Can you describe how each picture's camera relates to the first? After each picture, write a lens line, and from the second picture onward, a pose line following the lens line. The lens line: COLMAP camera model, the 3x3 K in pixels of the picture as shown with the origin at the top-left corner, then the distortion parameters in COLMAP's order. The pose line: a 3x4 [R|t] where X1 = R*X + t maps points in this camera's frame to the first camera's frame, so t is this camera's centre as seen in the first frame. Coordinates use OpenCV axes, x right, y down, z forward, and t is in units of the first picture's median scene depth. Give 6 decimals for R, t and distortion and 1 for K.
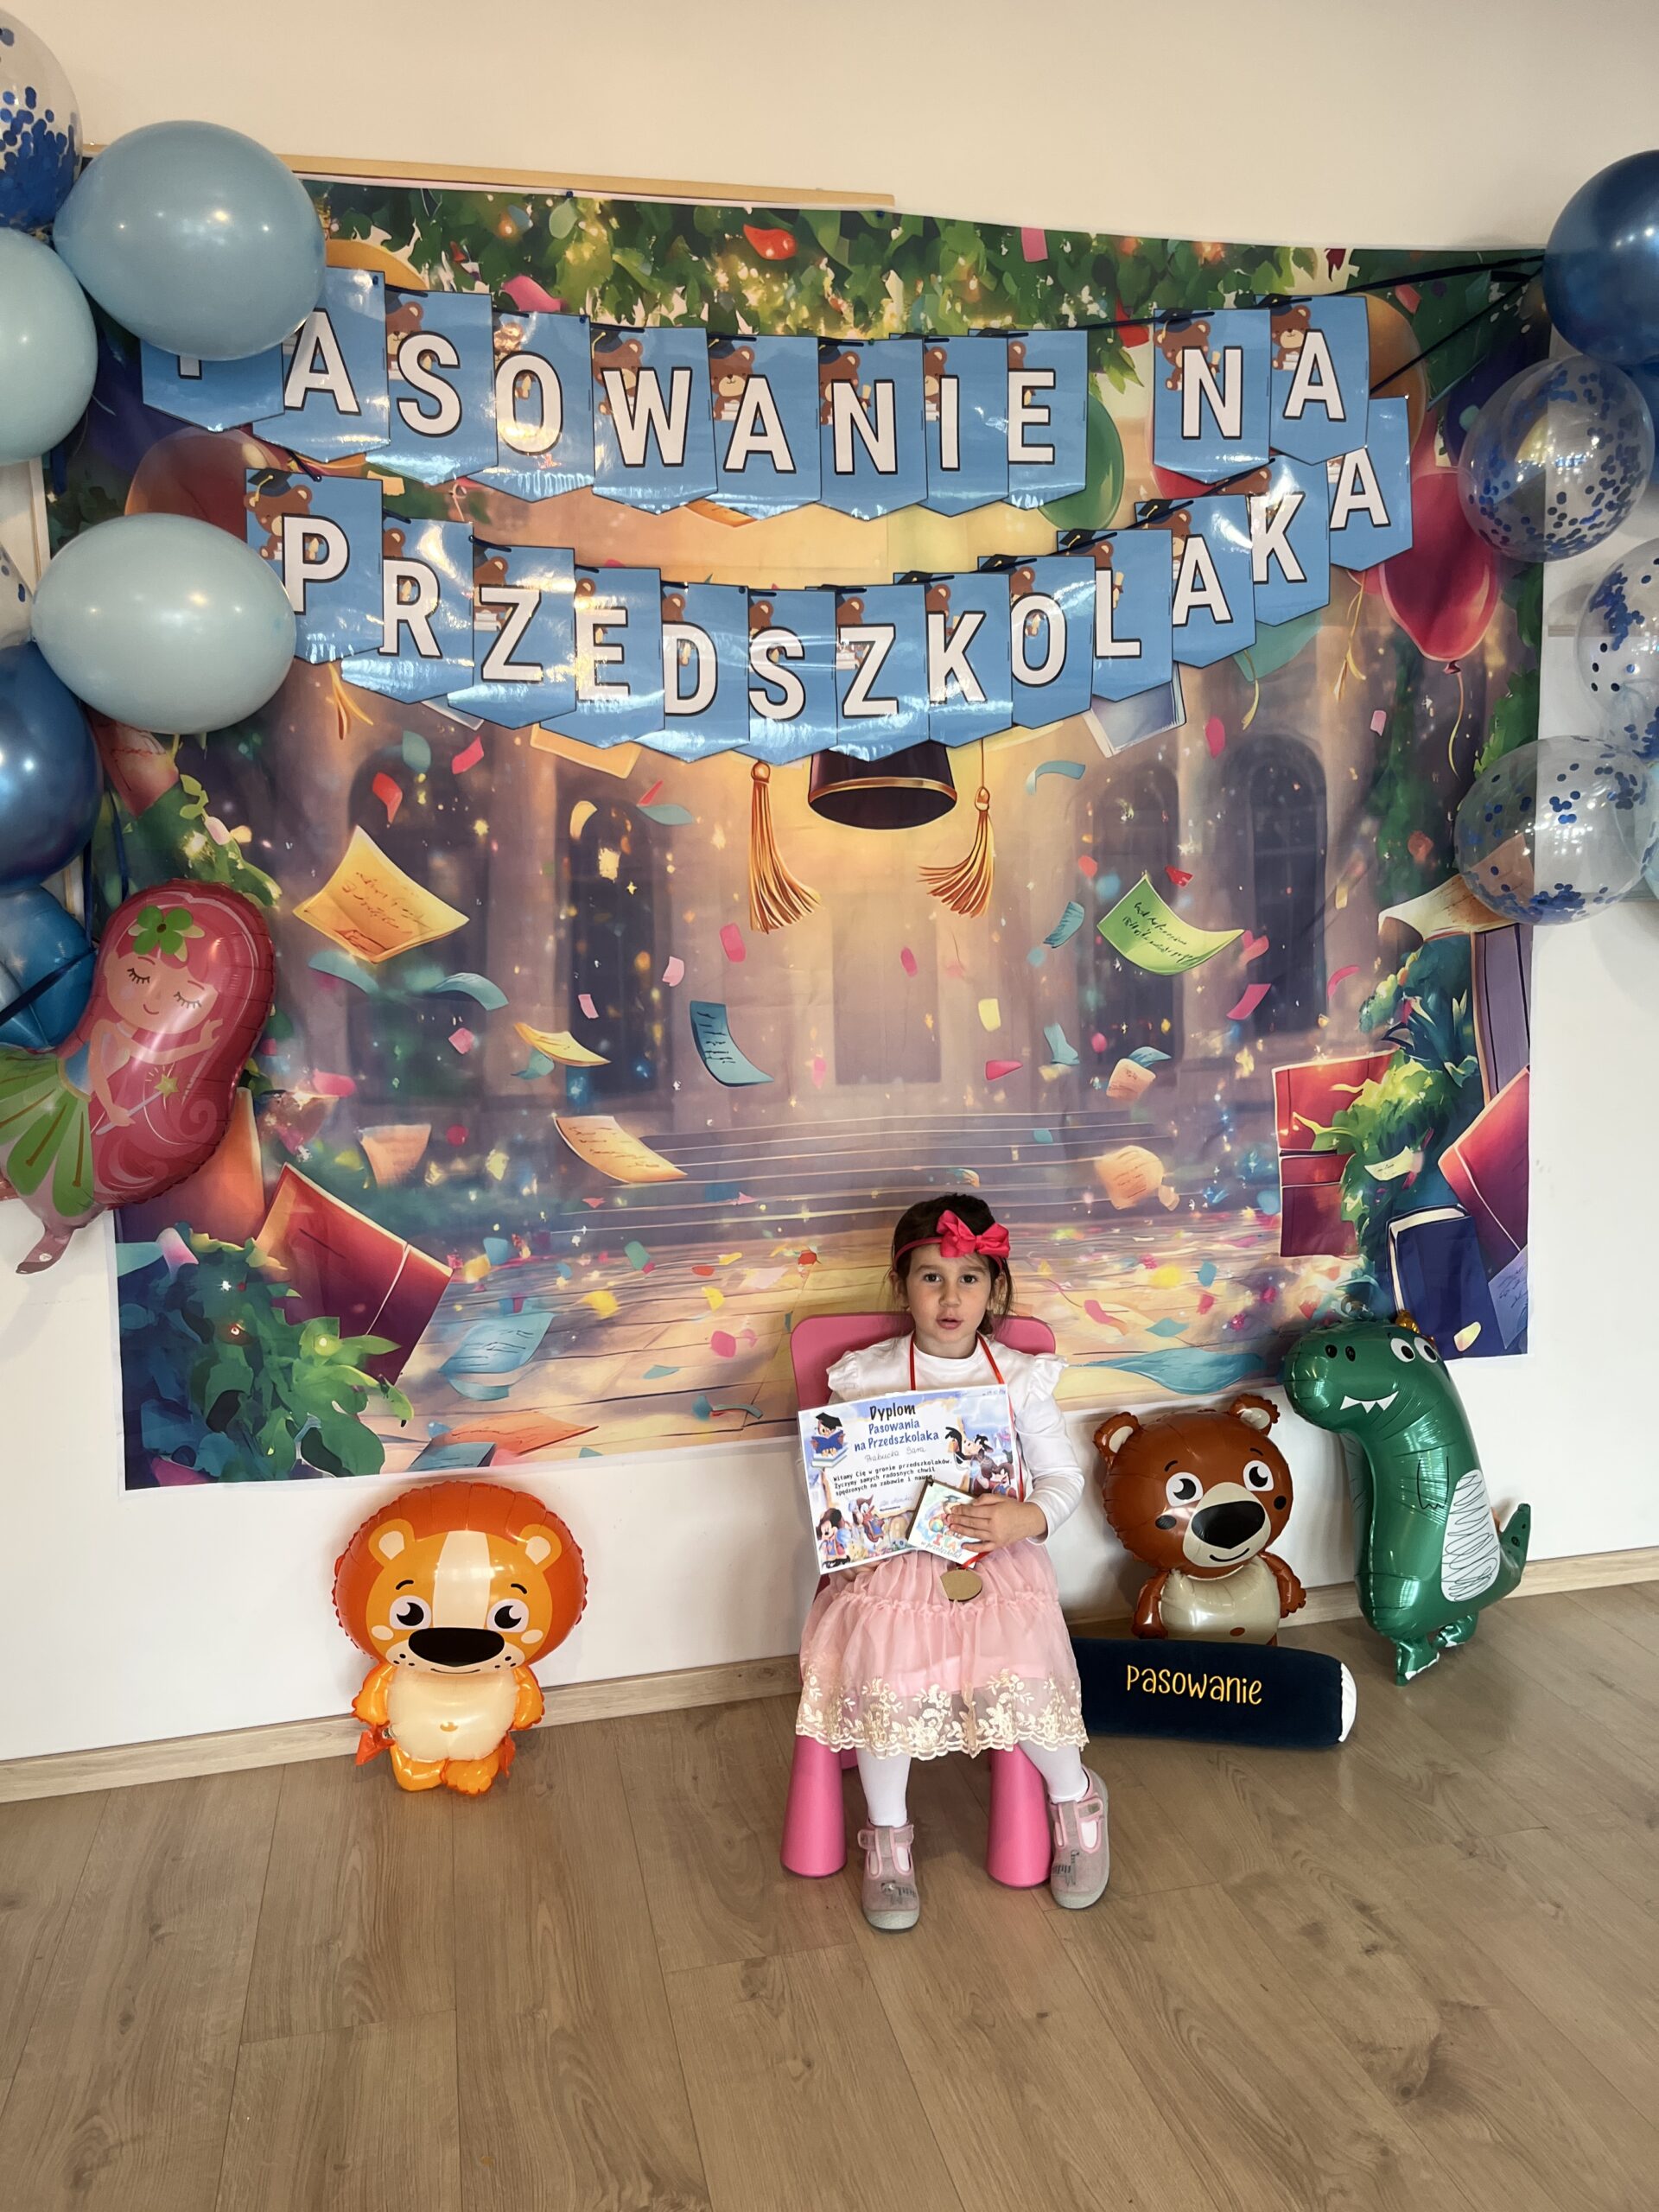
lens RADIAL K [[1661.0, 0, 812.3], [0, 1661.0, 1092.8], [0, 0, 1]] dist [0.053900, -0.080434]
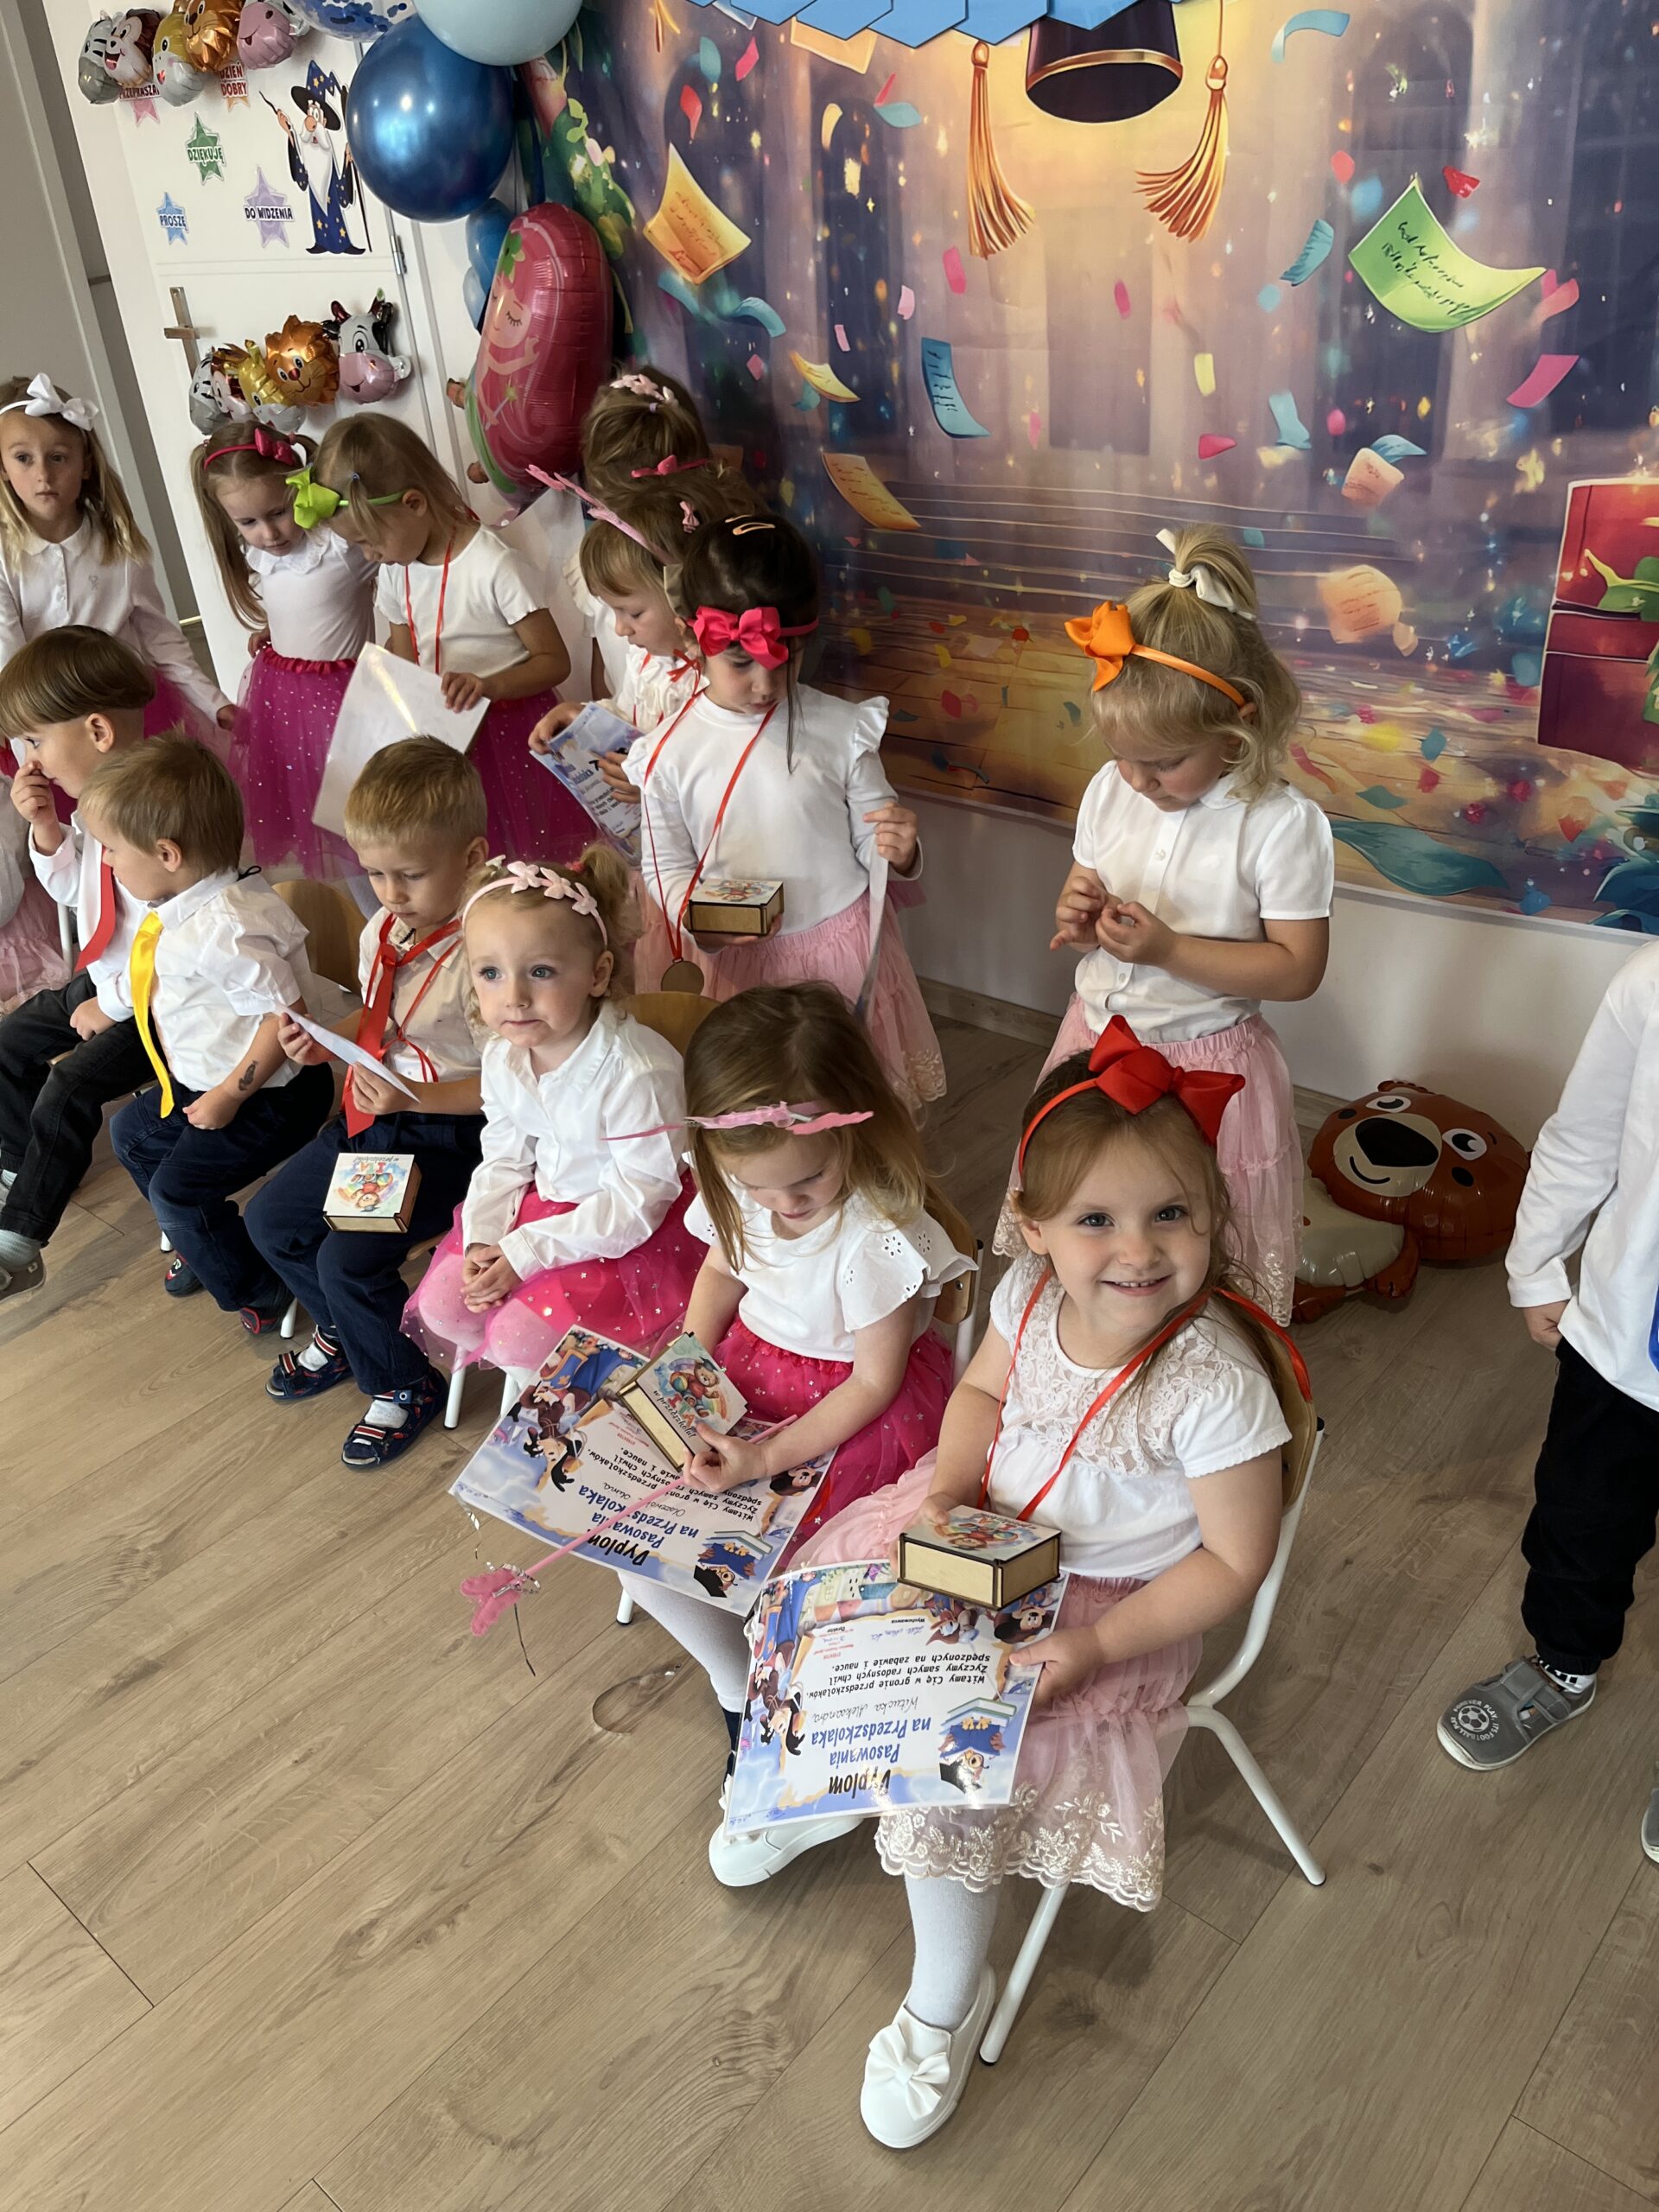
lens RADIAL K [[1661.0, 0, 858.3], [0, 1661.0, 1139.1], [0, 0, 1]] dist [0.053900, -0.080434]
pose [[0.606456, 0.393820, -0.690737, 0.763914], [-0.050099, 0.885923, 0.461119, -0.089183], [0.793537, -0.245043, 0.557003, 0.310324]]
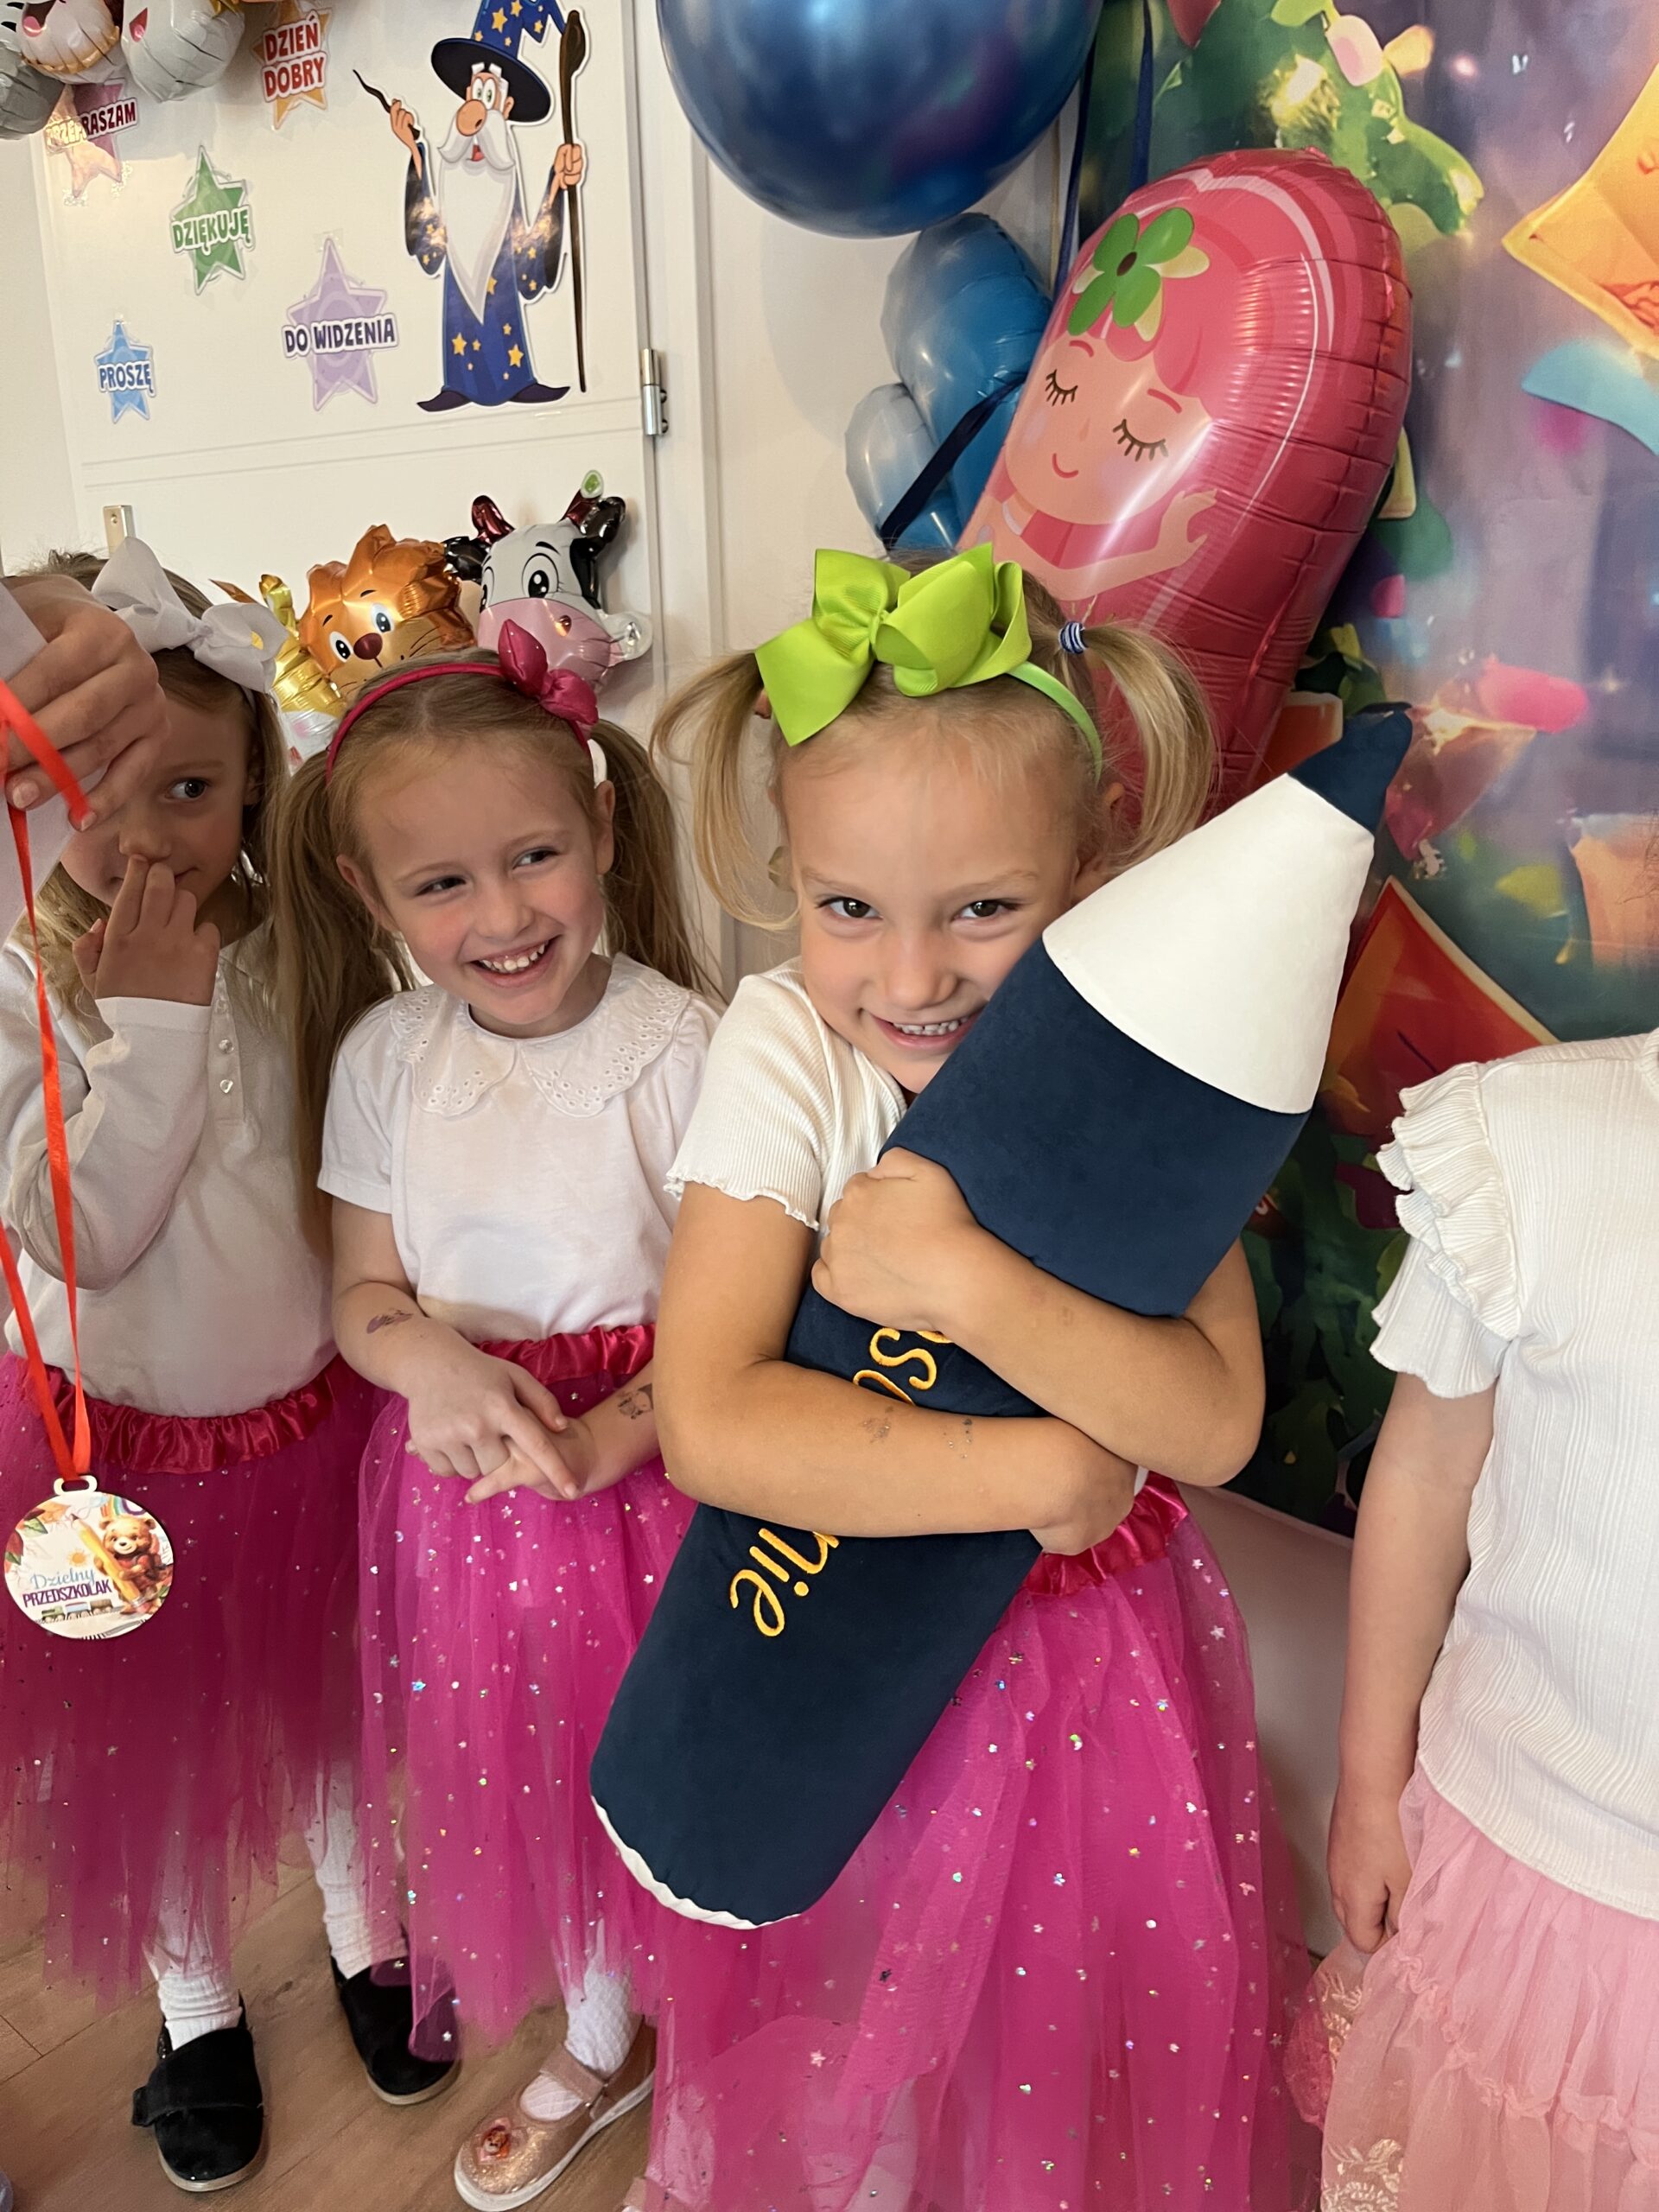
lens RADIAL K [[1661.0, 0, 840.9], [0, 1661.0, 1117.2], [0, 0, 1]] dist [0.053900, -0.080434]
pose [[0.642209, 0.230668, -0.731000, -0.068676], [-0.098756, 0.970599, 0.219512, 0.020319], [0.760142, -0.068782, 0.646107, 0.573962]]
